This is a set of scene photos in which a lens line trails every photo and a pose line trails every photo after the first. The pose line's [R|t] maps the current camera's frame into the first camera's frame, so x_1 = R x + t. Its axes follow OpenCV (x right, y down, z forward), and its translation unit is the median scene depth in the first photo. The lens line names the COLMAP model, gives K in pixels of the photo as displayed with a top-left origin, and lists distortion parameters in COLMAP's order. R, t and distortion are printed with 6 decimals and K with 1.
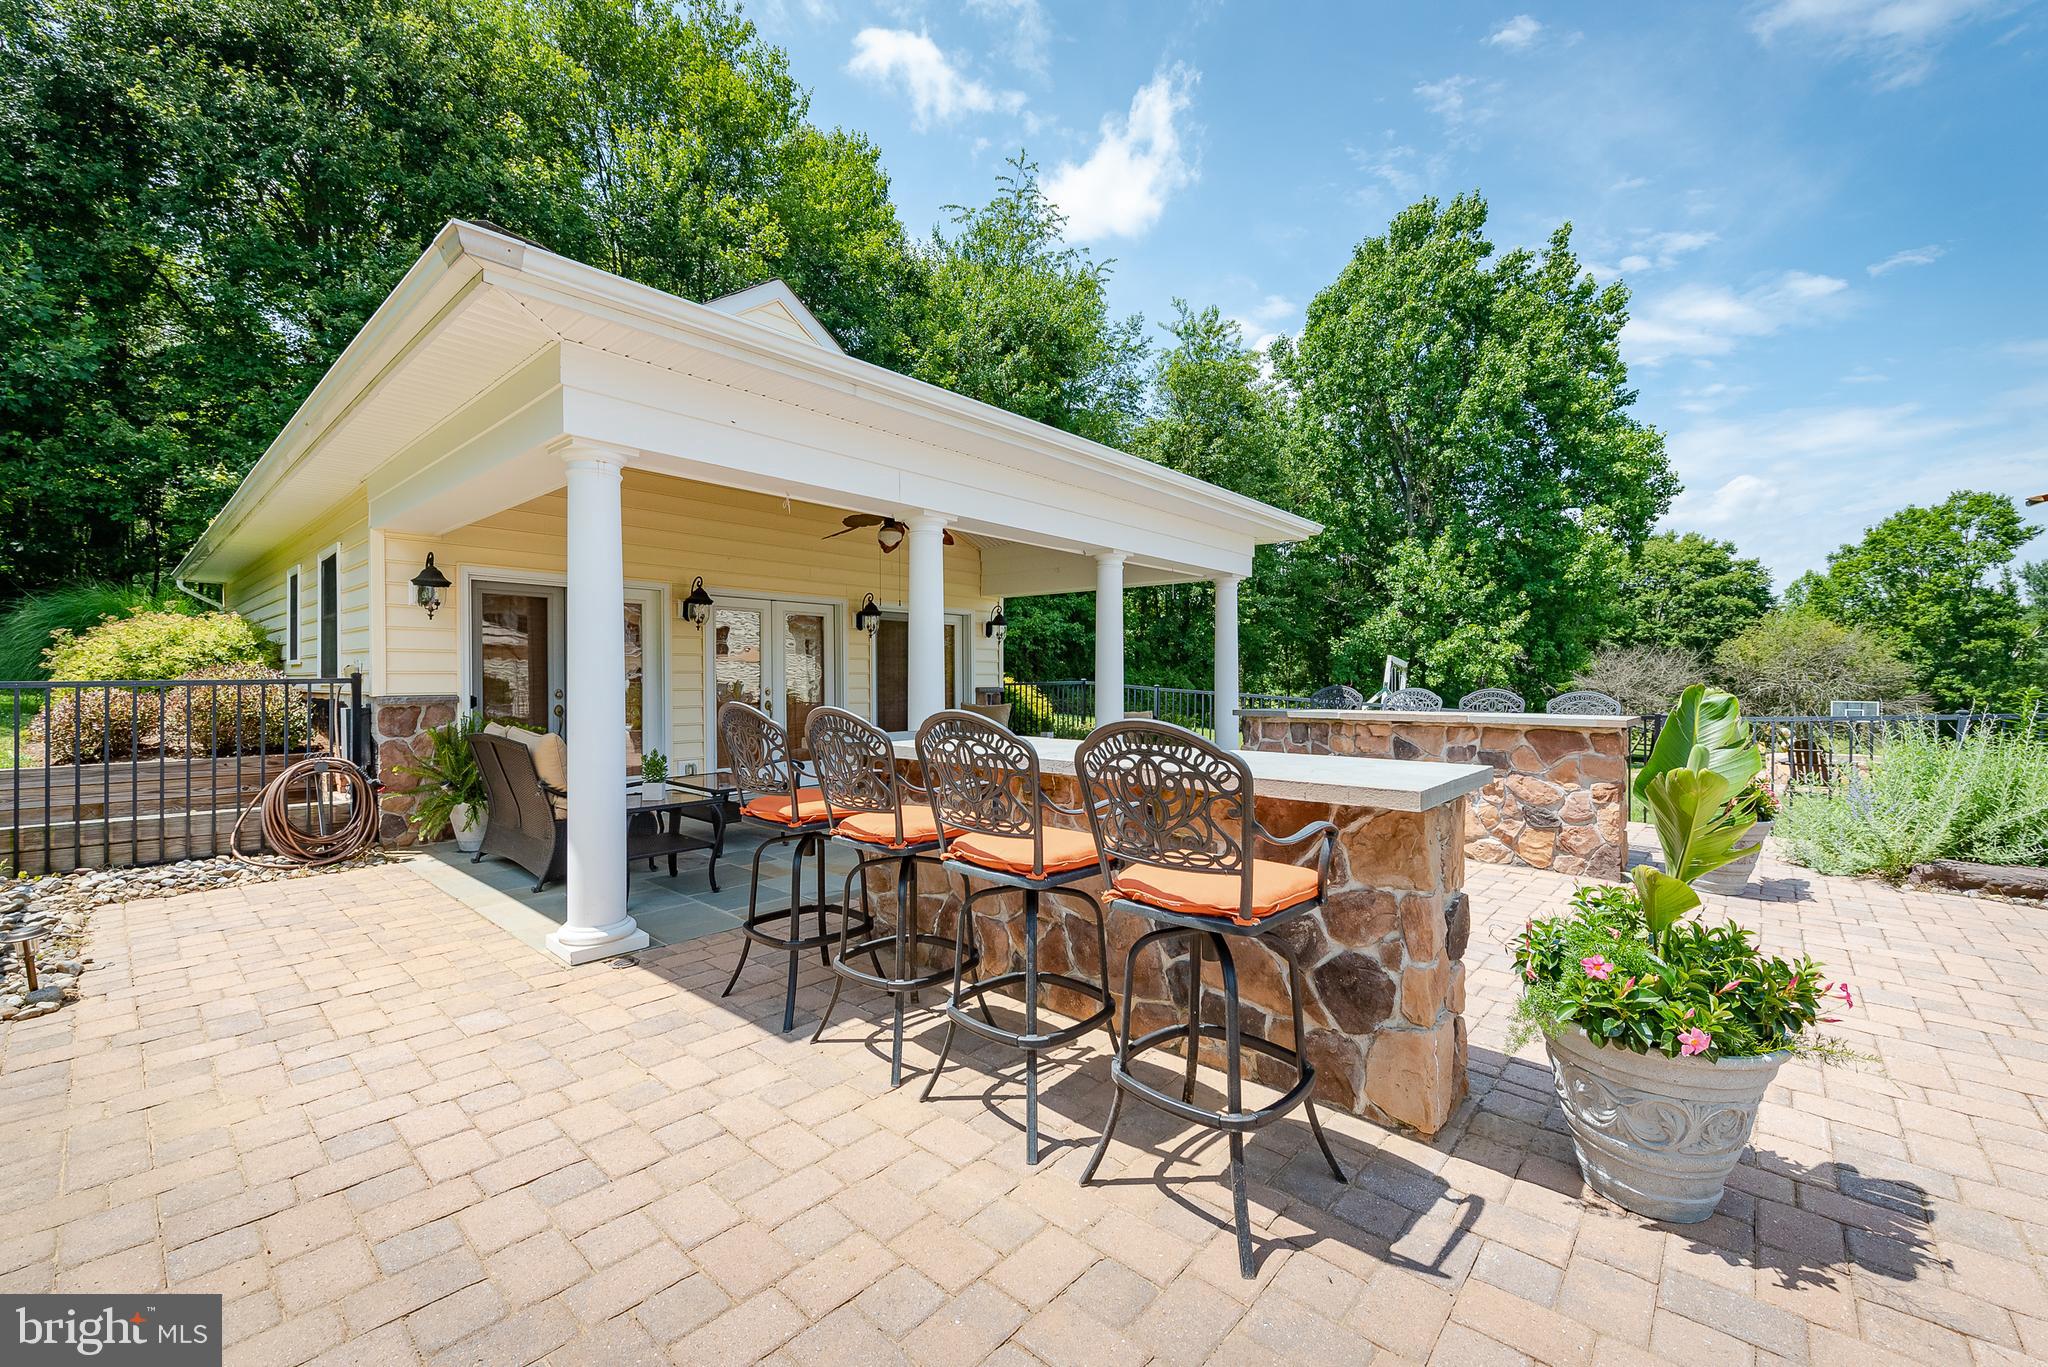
lens RADIAL K [[795.9, 0, 1030.8], [0, 795.9, 689.4], [0, 0, 1]] dist [-0.003476, -0.000611]
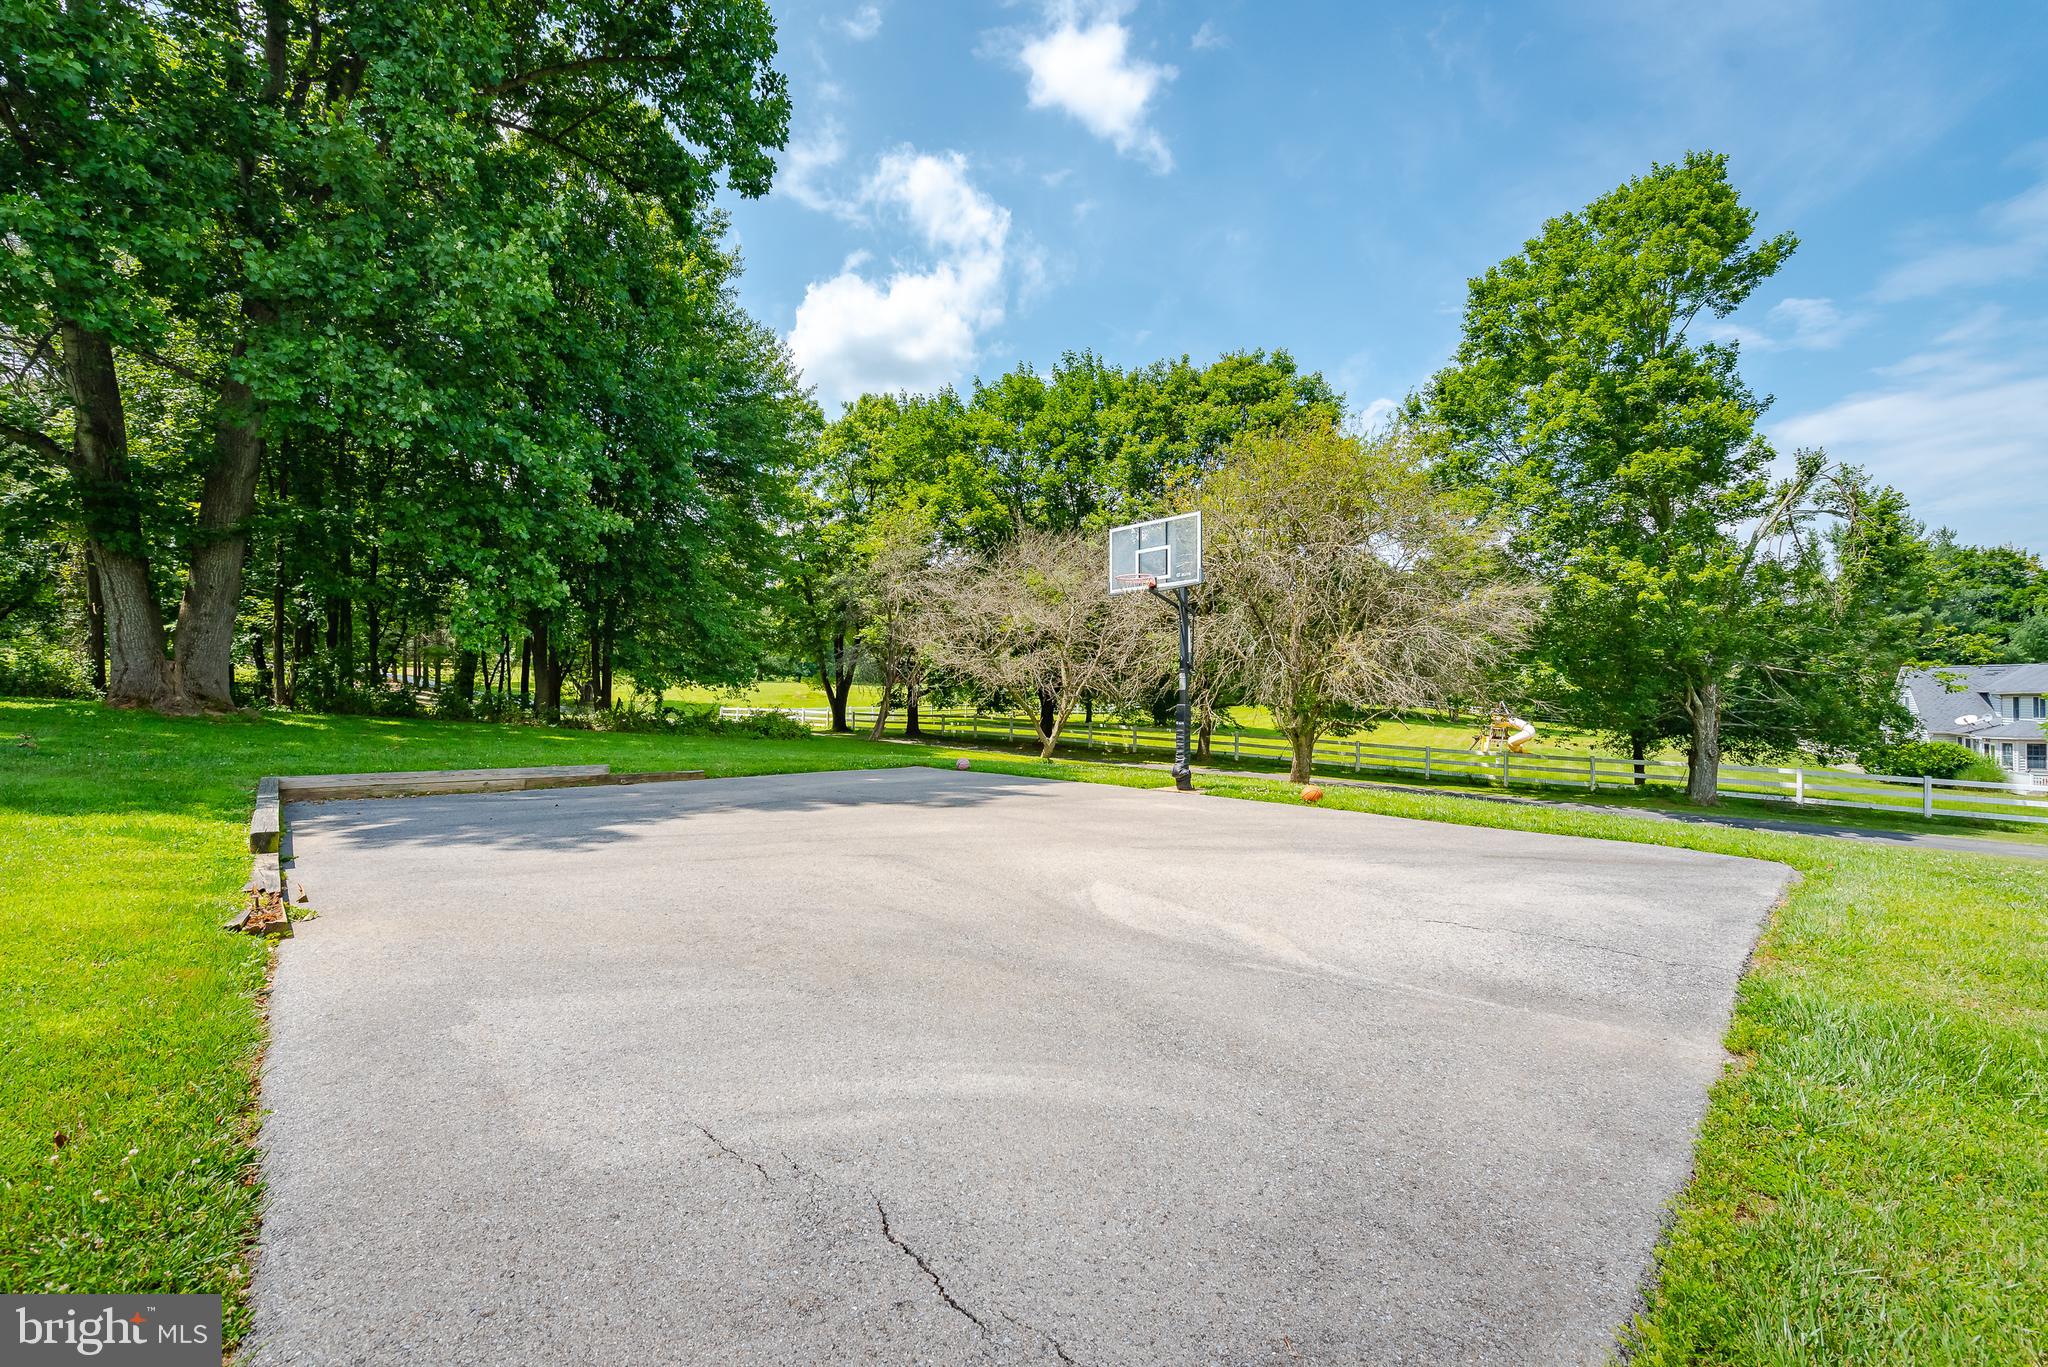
lens RADIAL K [[789.1, 0, 1024.0], [0, 789.1, 683.5], [0, 0, 1]] dist [-0.001844, -0.000169]
pose [[0.997469, 0.001528, 0.071093, 1.441915], [0.000274, 0.999679, -0.025342, 0.123345], [-0.071109, 0.025297, 0.997148, 1.046847]]
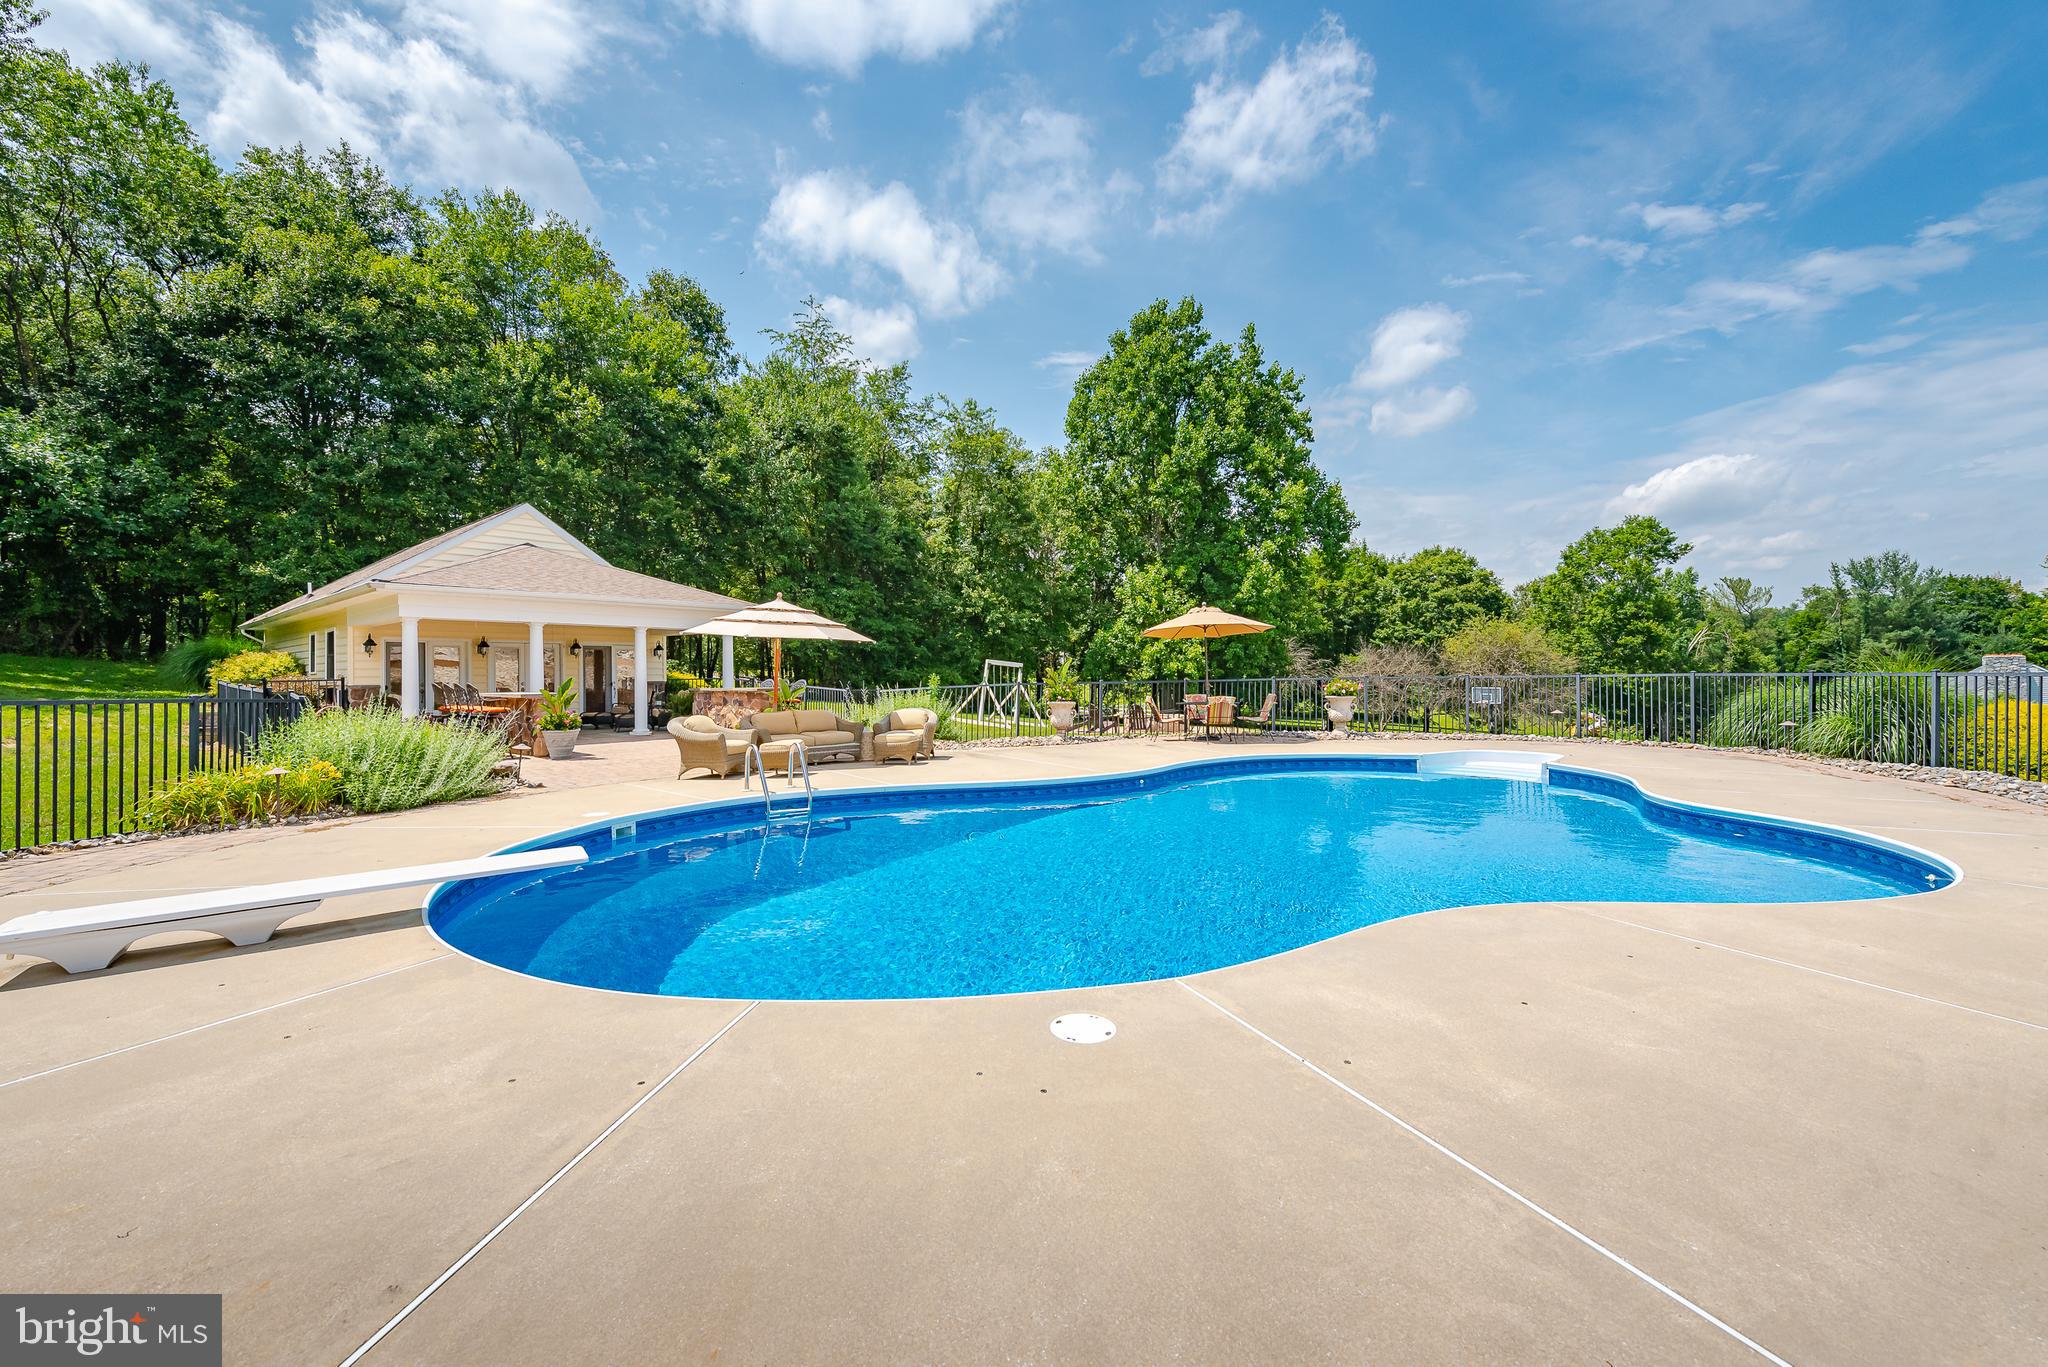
lens RADIAL K [[815.4, 0, 1011.2], [0, 815.4, 675.8], [0, 0, 1]] dist [0.001458, -0.000182]
pose [[0.999934, -0.011380, -0.001325, 0.395444], [0.011358, 0.999814, -0.015607, 0.012254], [0.001502, 0.015591, 0.999877, -0.490713]]
